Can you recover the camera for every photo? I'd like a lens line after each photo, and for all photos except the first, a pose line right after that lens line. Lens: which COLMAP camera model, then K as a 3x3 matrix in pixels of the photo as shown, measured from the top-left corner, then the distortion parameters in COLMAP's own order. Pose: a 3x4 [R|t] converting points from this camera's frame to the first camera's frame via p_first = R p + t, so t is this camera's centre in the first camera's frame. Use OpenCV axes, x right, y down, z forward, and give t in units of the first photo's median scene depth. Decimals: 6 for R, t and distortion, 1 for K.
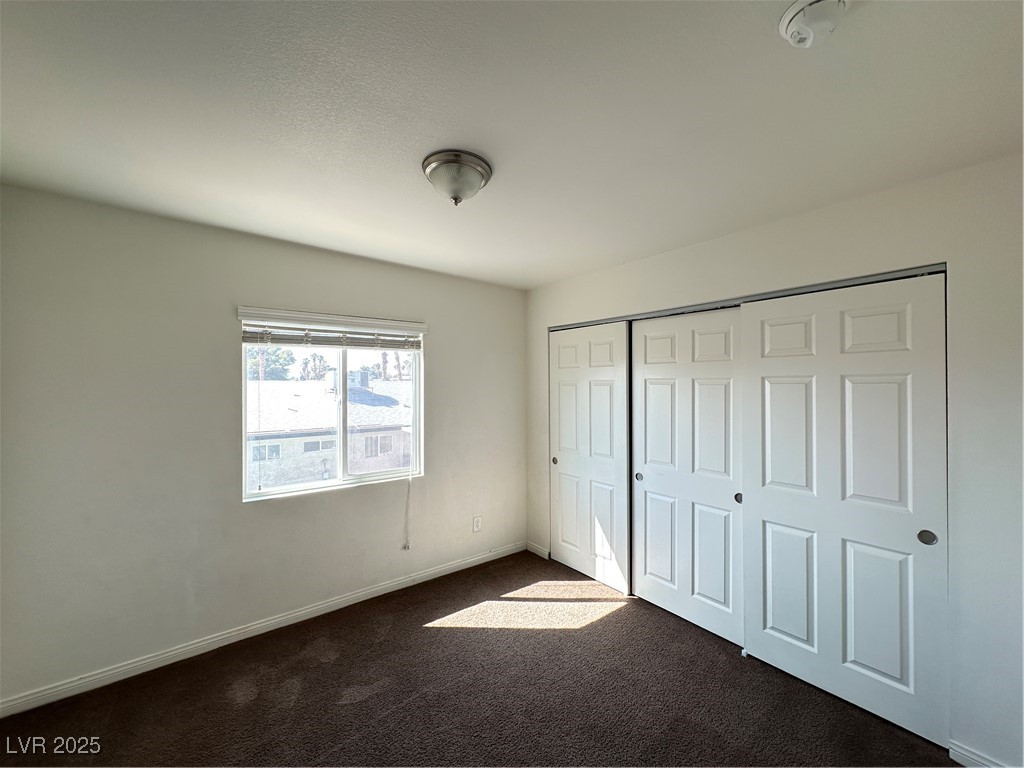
lens RADIAL K [[409.6, 0, 504.2], [0, 409.6, 379.4], [0, 0, 1]] dist [-0.002564, 0.000205]
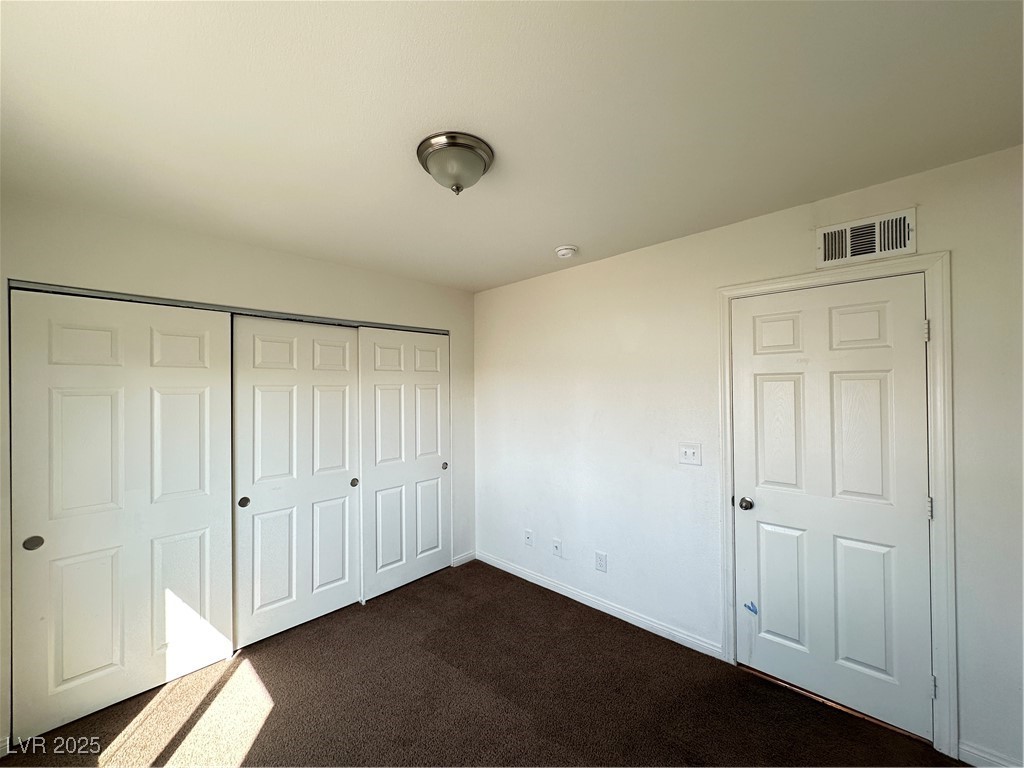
lens RADIAL K [[409.6, 0, 502.6], [0, 409.6, 388.4], [0, 0, 1]] dist [-0.002564, 0.000205]
pose [[-0.159585, 0.006428, 0.987163, -0.654007], [0.006141, 0.999966, -0.005519, 0.013537], [-0.987165, 0.005182, -0.159619, 0.684933]]
